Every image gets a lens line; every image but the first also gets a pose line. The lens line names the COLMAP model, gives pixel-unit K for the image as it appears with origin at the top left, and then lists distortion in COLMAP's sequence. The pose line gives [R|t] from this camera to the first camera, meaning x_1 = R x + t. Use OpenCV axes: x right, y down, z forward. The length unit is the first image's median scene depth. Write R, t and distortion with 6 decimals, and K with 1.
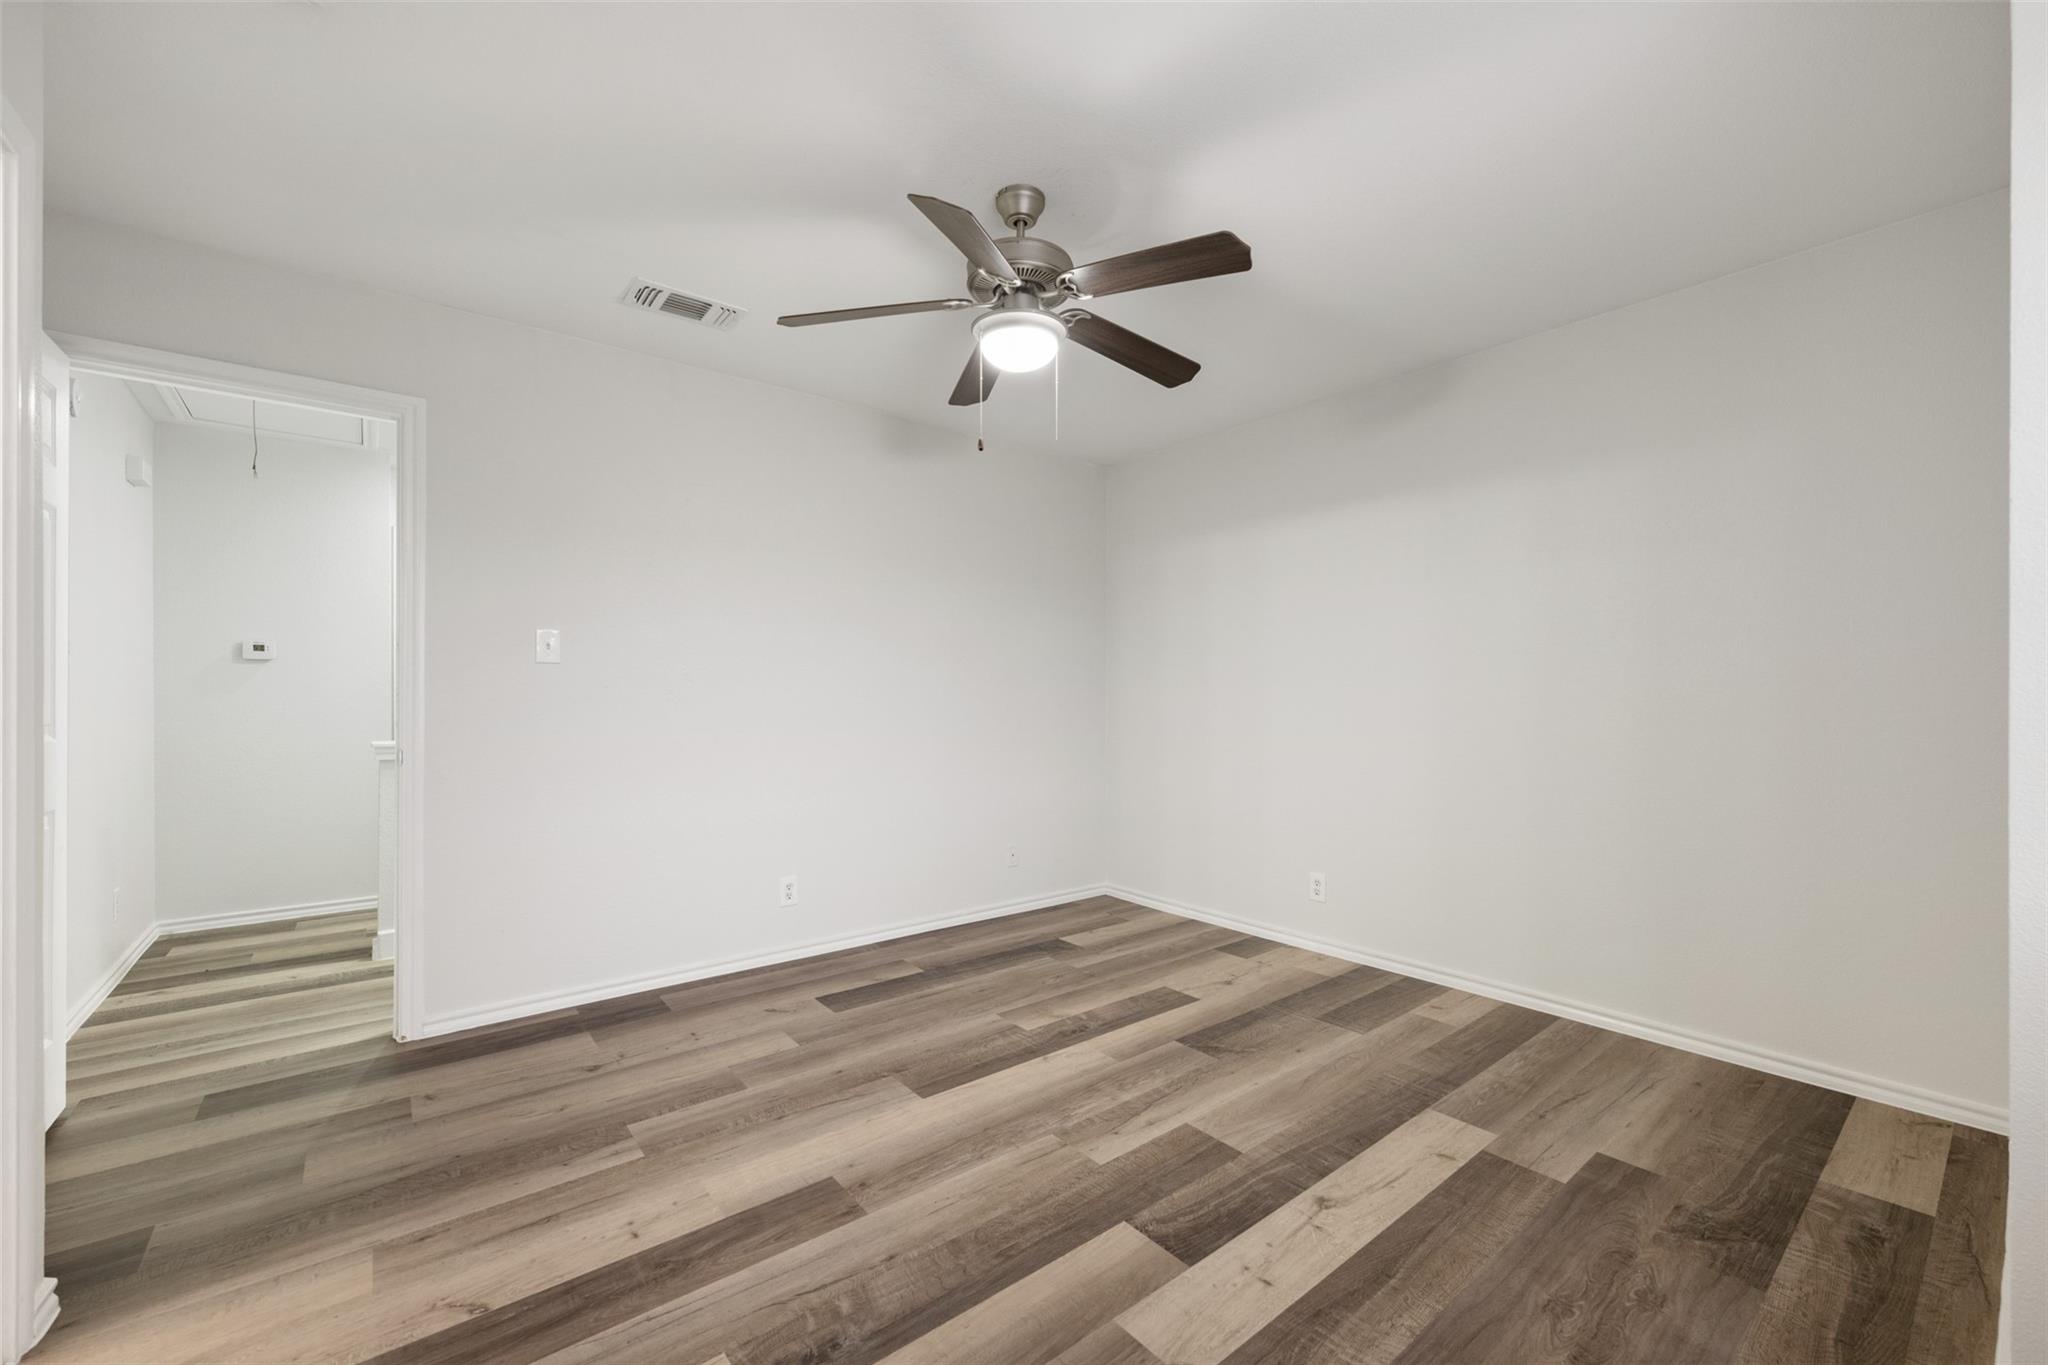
lens RADIAL K [[813.1, 0, 1019.7], [0, 813.1, 685.6], [0, 0, 1]] dist [-0.000681, 0.000234]
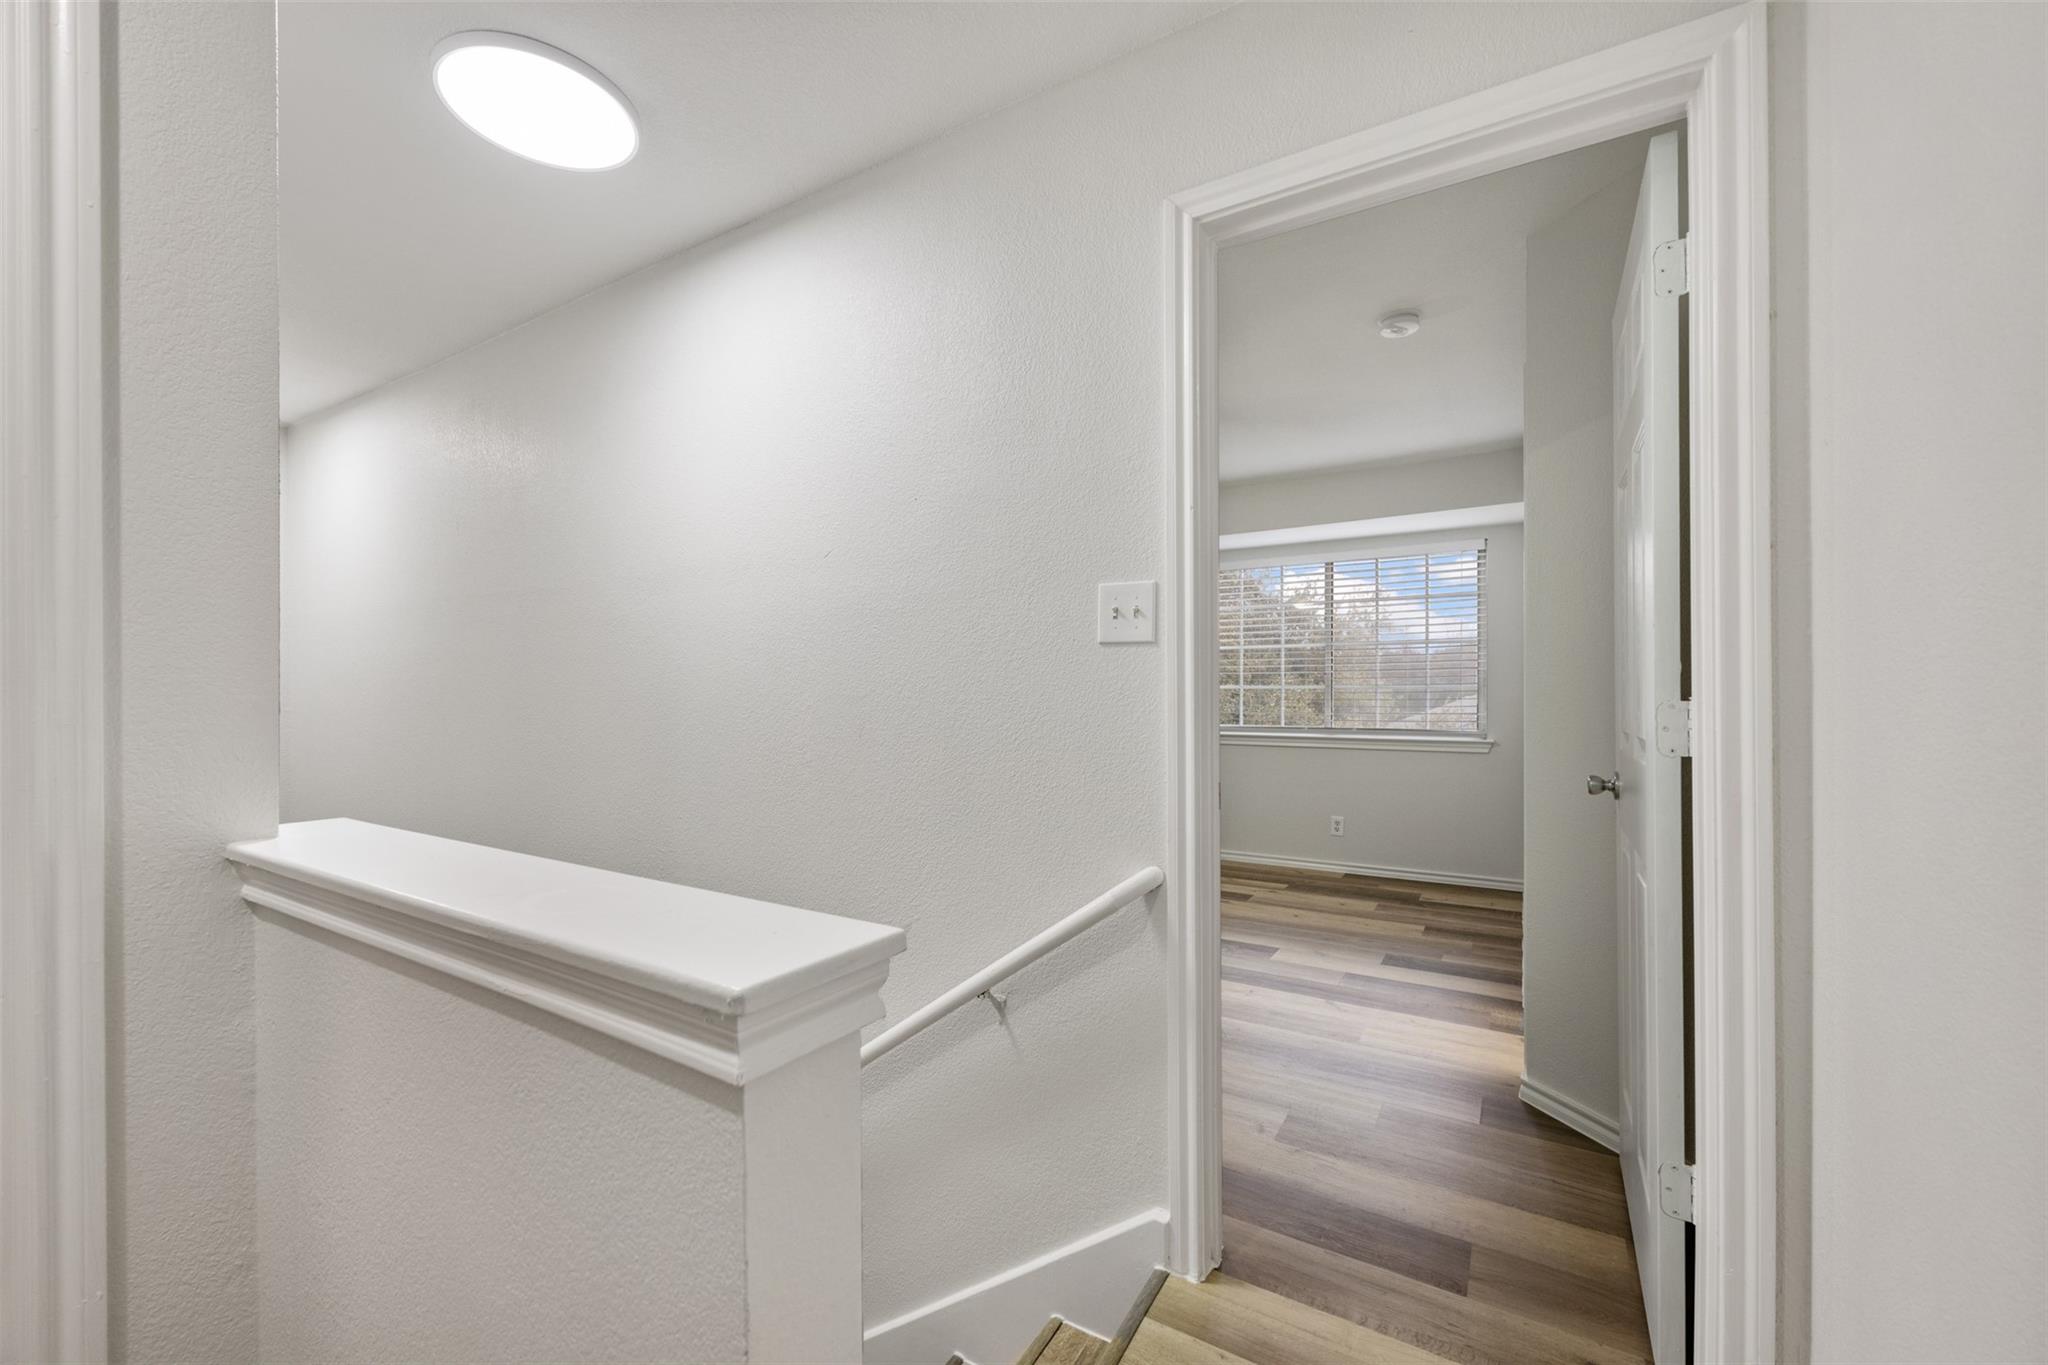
lens RADIAL K [[813.1, 0, 1019.7], [0, 813.1, 685.6], [0, 0, 1]] dist [-0.000681, 0.000234]
pose [[-0.336285, 0.010799, 0.941698, -1.587880], [-0.013498, 0.999776, -0.016285, 0.015514], [-0.941663, -0.018188, -0.336064, 1.656777]]
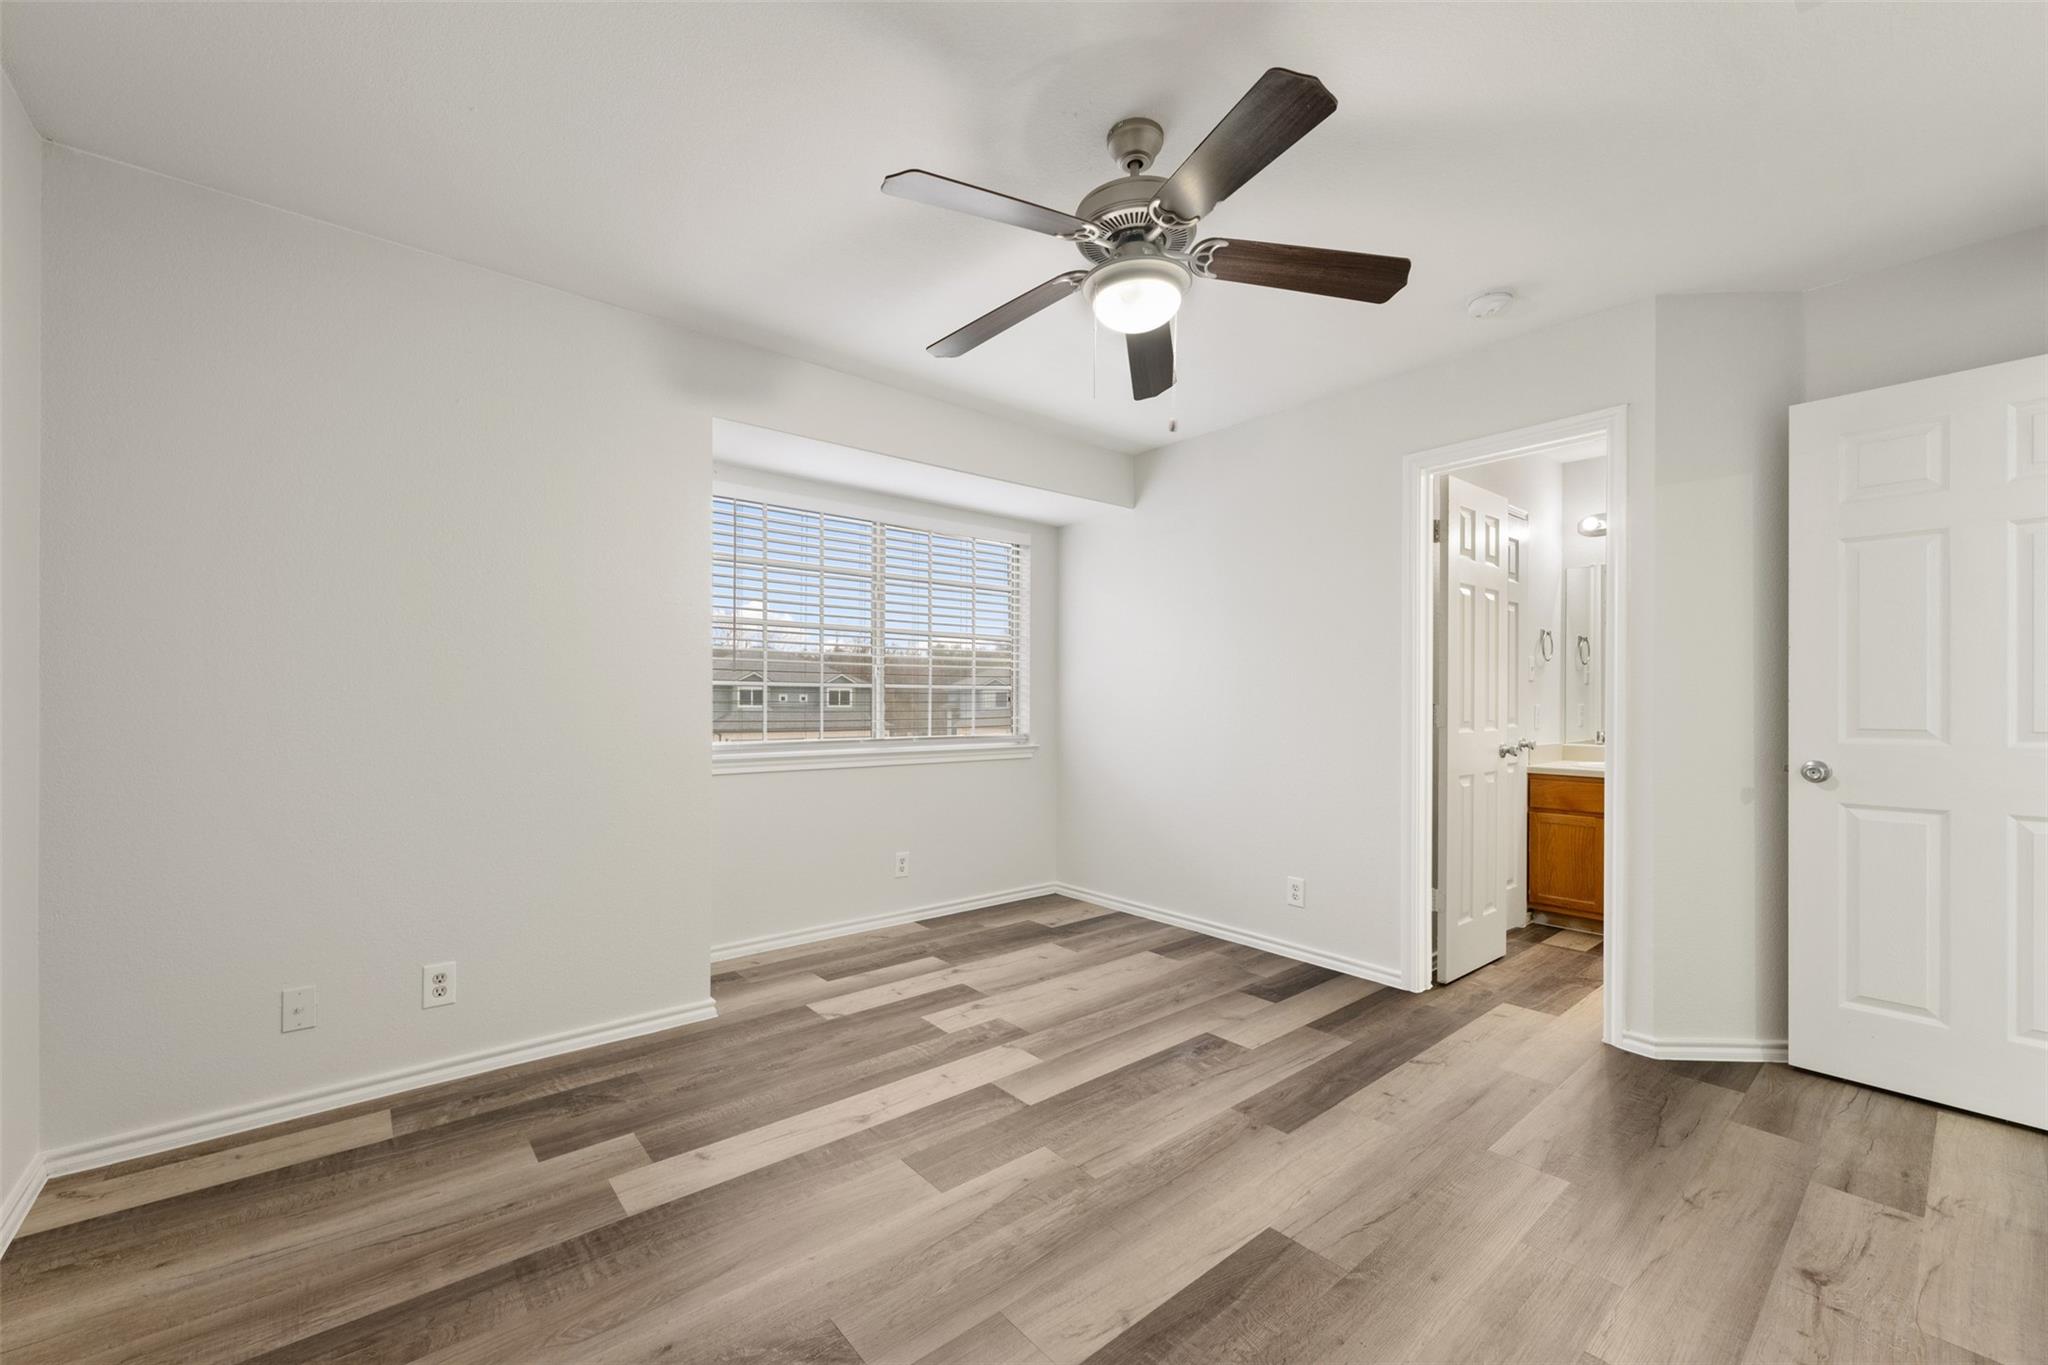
lens RADIAL K [[817.7, 0, 1021.4], [0, 817.7, 699.7], [0, 0, 1]] dist [0.000025, 0.000140]
pose [[-0.999656, -0.004692, -0.025812, 0.143622], [-0.004323, 0.999888, -0.014334, 0.024788], [0.025876, -0.014217, -0.999564, 1.851466]]
